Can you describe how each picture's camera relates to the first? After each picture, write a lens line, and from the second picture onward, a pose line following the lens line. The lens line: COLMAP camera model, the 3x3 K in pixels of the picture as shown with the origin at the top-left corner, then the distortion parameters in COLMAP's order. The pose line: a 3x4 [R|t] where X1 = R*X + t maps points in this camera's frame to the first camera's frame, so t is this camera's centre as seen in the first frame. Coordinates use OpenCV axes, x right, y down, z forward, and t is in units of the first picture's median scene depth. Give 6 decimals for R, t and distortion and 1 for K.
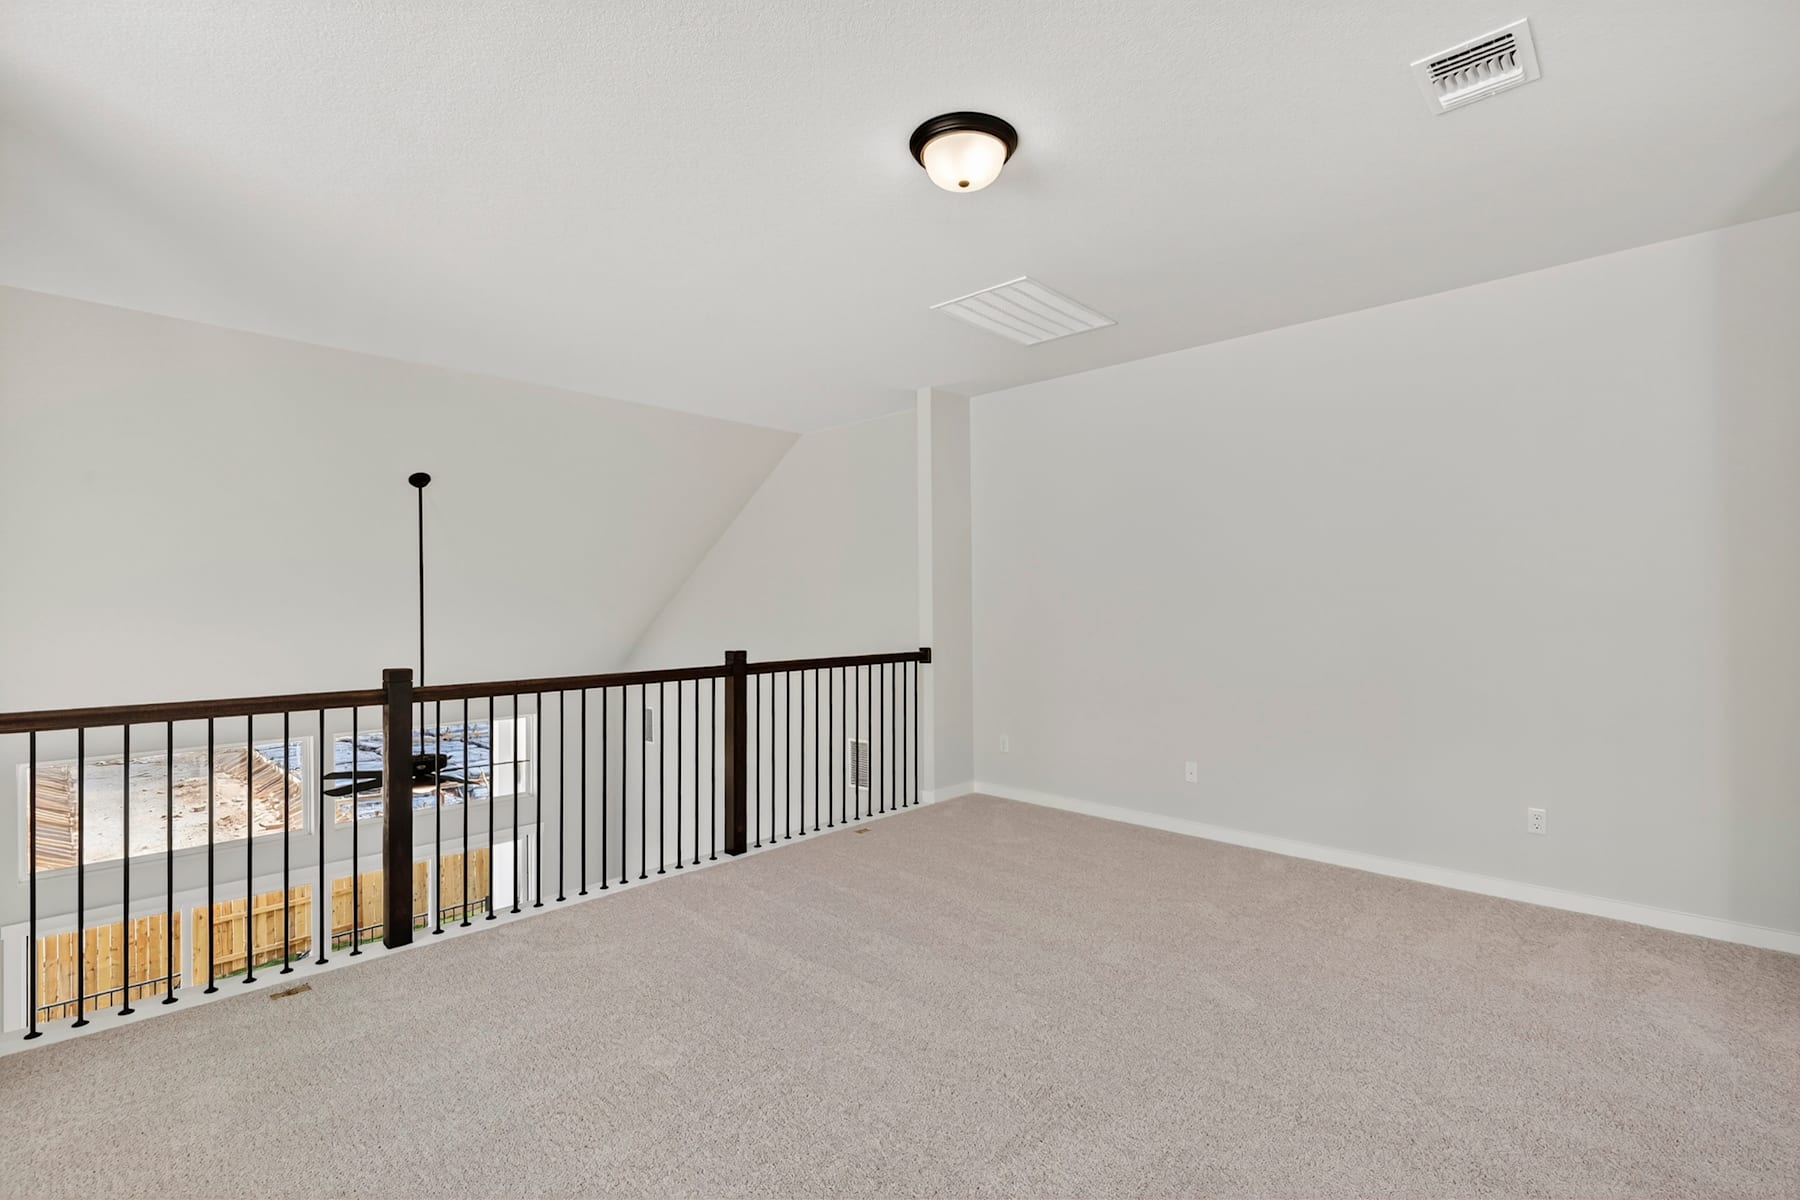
lens RADIAL K [[823.4, 0, 901.8], [0, 823.4, 598.3], [0, 0, 1]] dist [-0.002460, -0.001691]
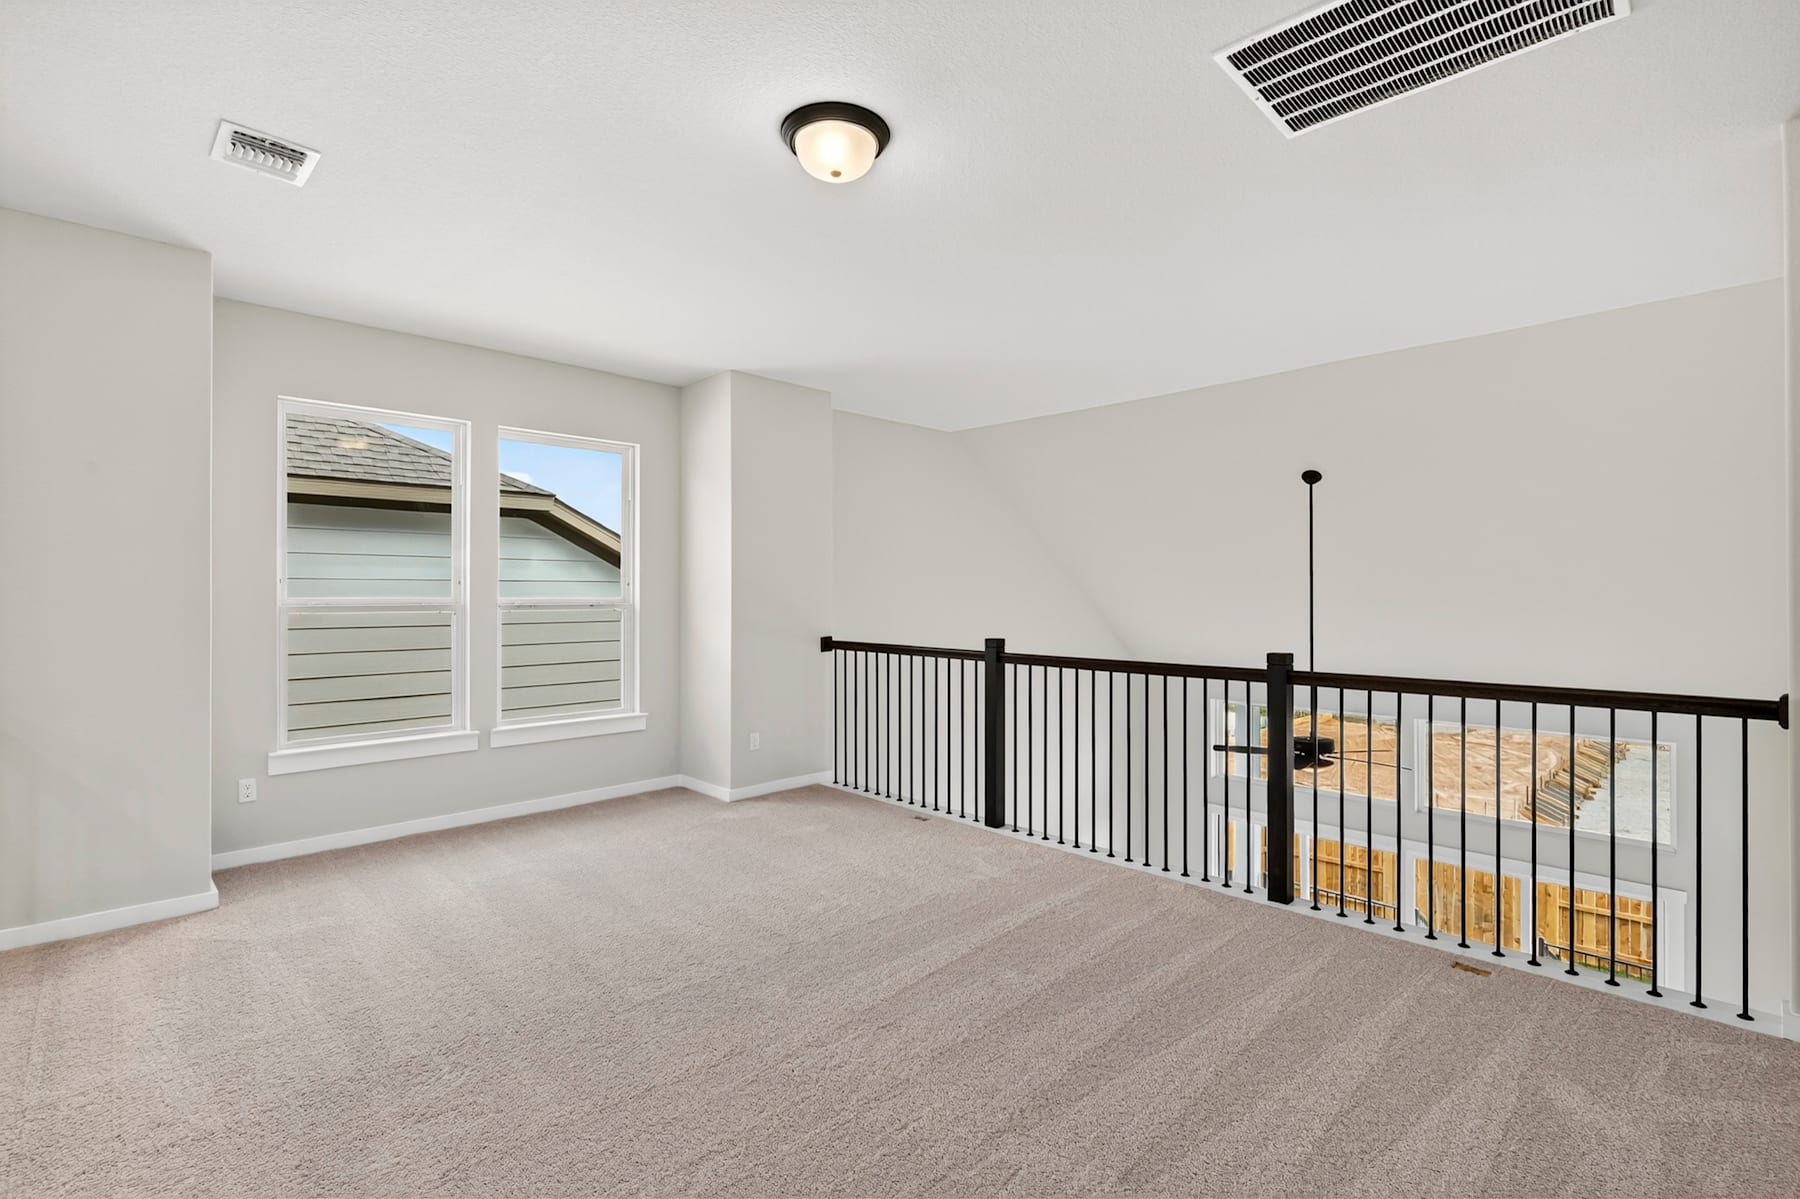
lens RADIAL K [[823.4, 0, 901.8], [0, 823.4, 597.8], [0, 0, 1]] dist [-0.002460, -0.001691]
pose [[-0.011404, 0.016441, -0.999800, 0.829876], [-0.002249, 0.999862, 0.016468, -0.007053], [0.999932, 0.002437, -0.011366, 0.844272]]
